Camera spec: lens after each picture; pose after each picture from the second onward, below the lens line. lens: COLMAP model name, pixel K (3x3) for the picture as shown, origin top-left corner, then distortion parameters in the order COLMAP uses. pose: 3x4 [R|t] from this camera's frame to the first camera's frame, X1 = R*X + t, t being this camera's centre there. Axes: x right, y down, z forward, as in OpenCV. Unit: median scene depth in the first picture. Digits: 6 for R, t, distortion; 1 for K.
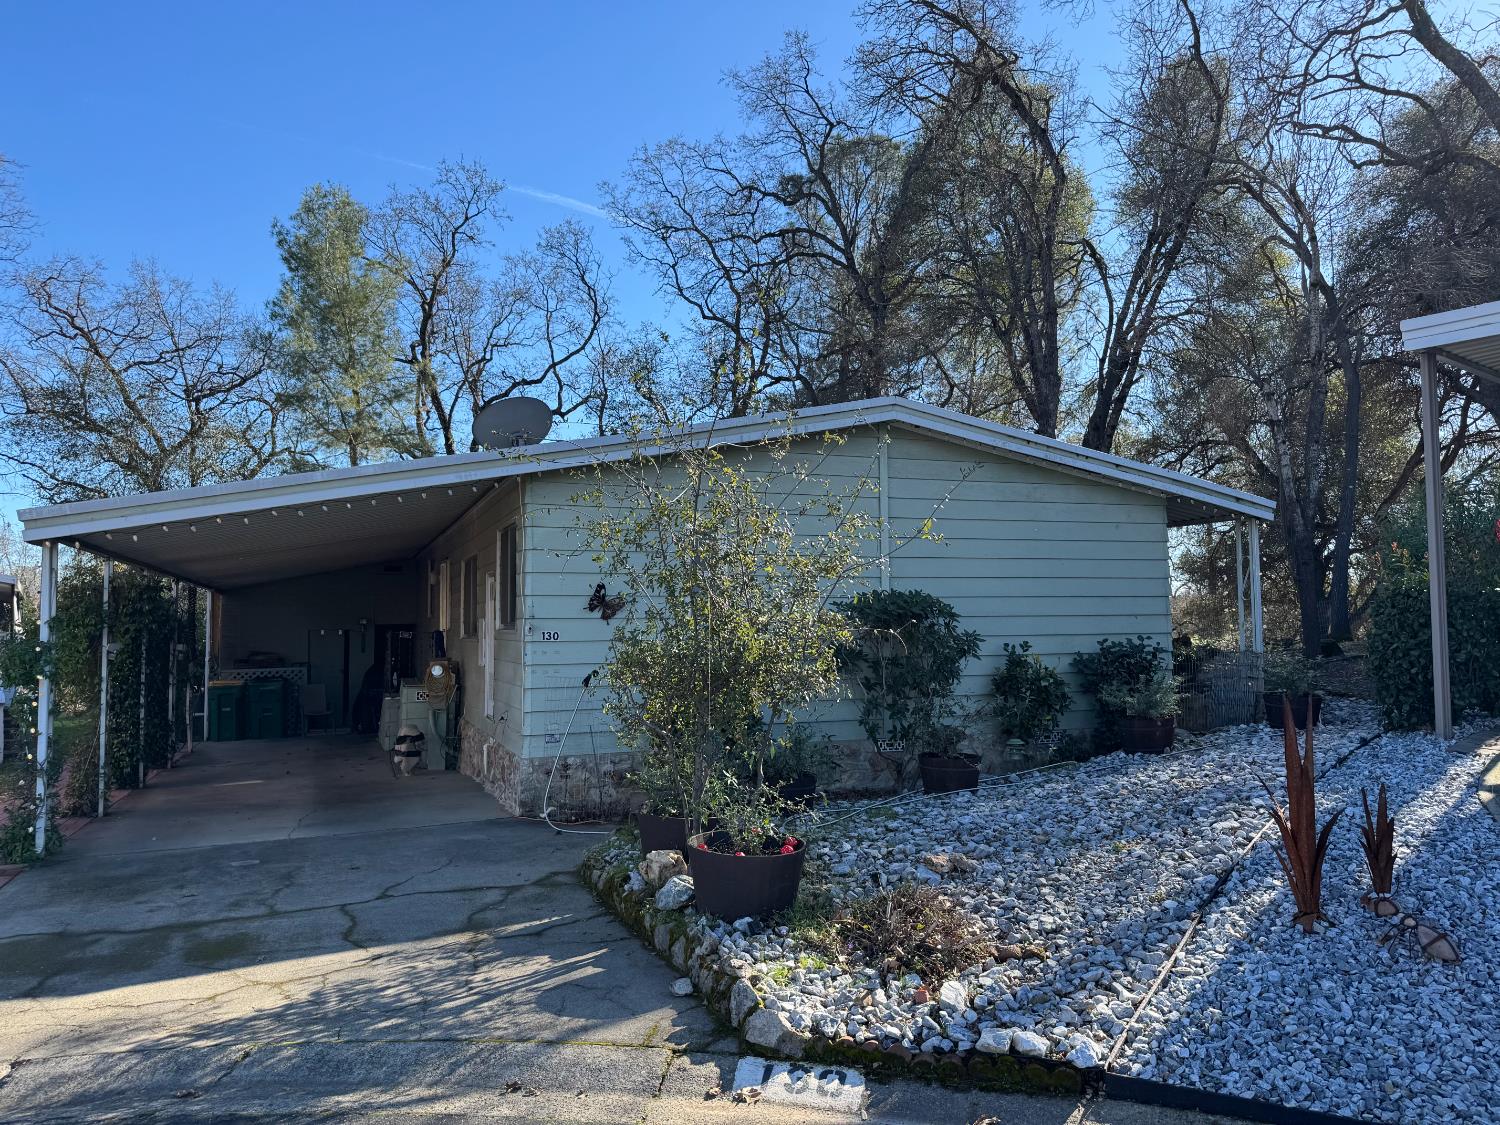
lens RADIAL K [[1042.4, 0, 750.6], [0, 1042.4, 563.5], [0, 0, 1]] dist [0.048598, -0.074417]
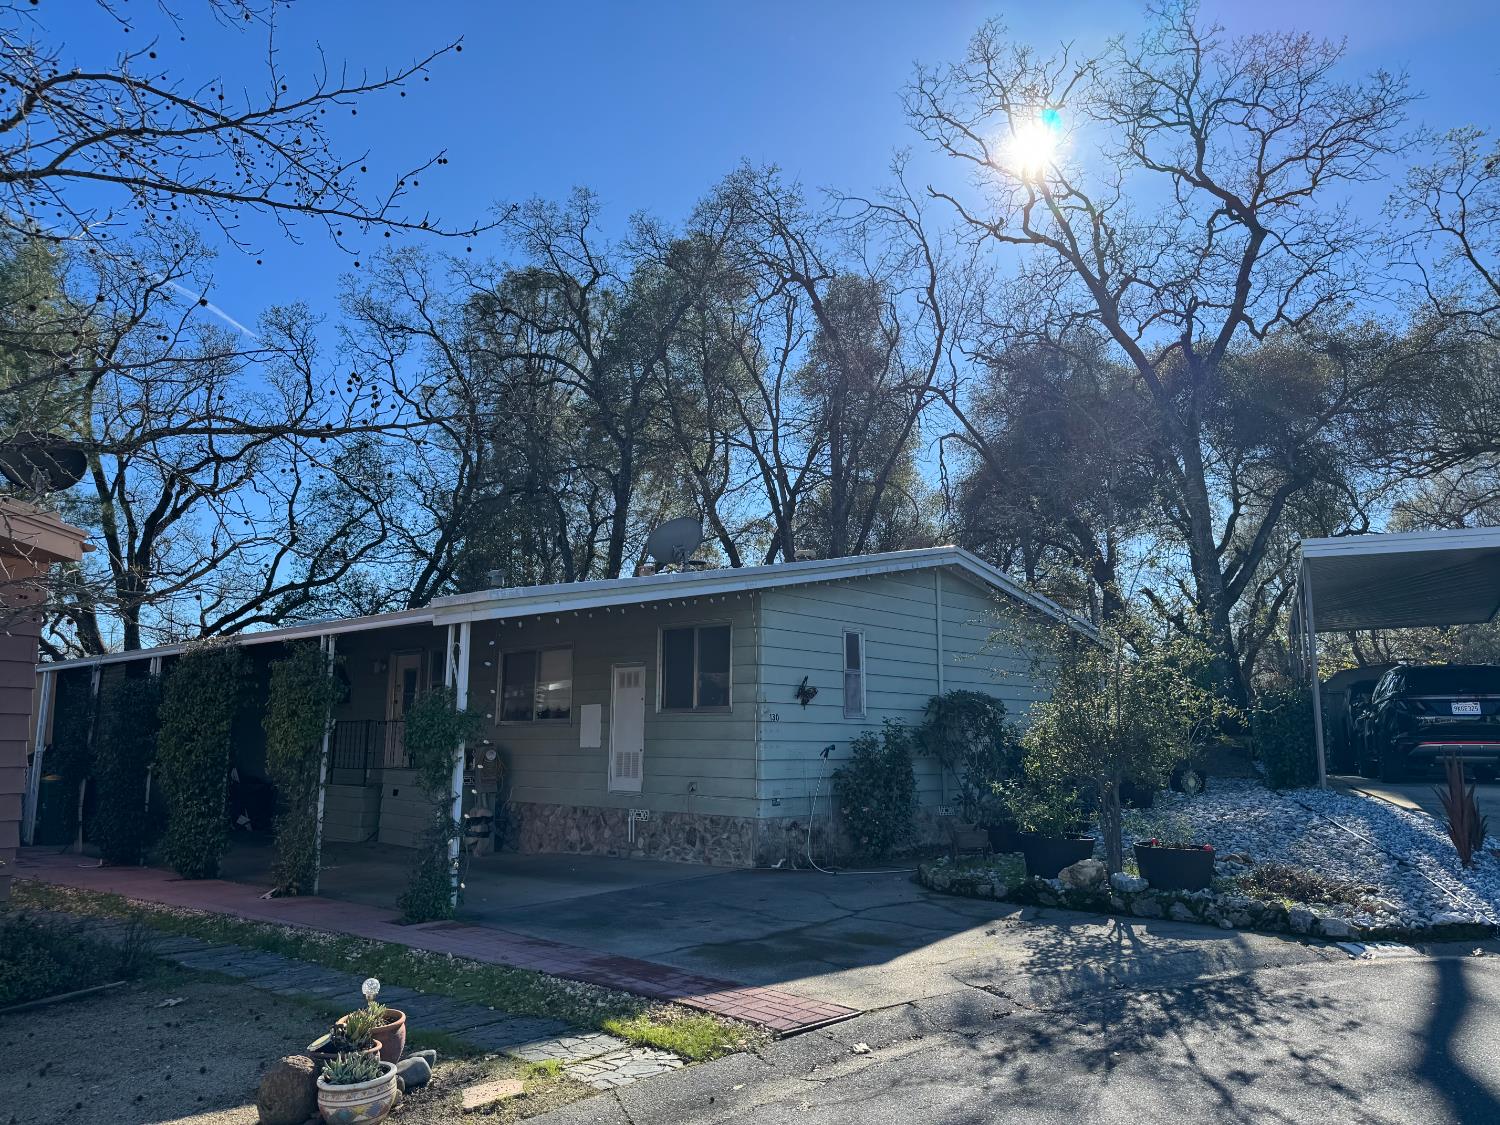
lens RADIAL K [[1042.4, 0, 750.6], [0, 1042.4, 563.5], [0, 0, 1]] dist [0.048598, -0.074417]
pose [[0.891776, 0.083420, 0.444721, -0.344579], [-0.034885, 0.992608, -0.116239, 0.014684], [-0.451130, 0.088145, 0.888095, -0.042923]]
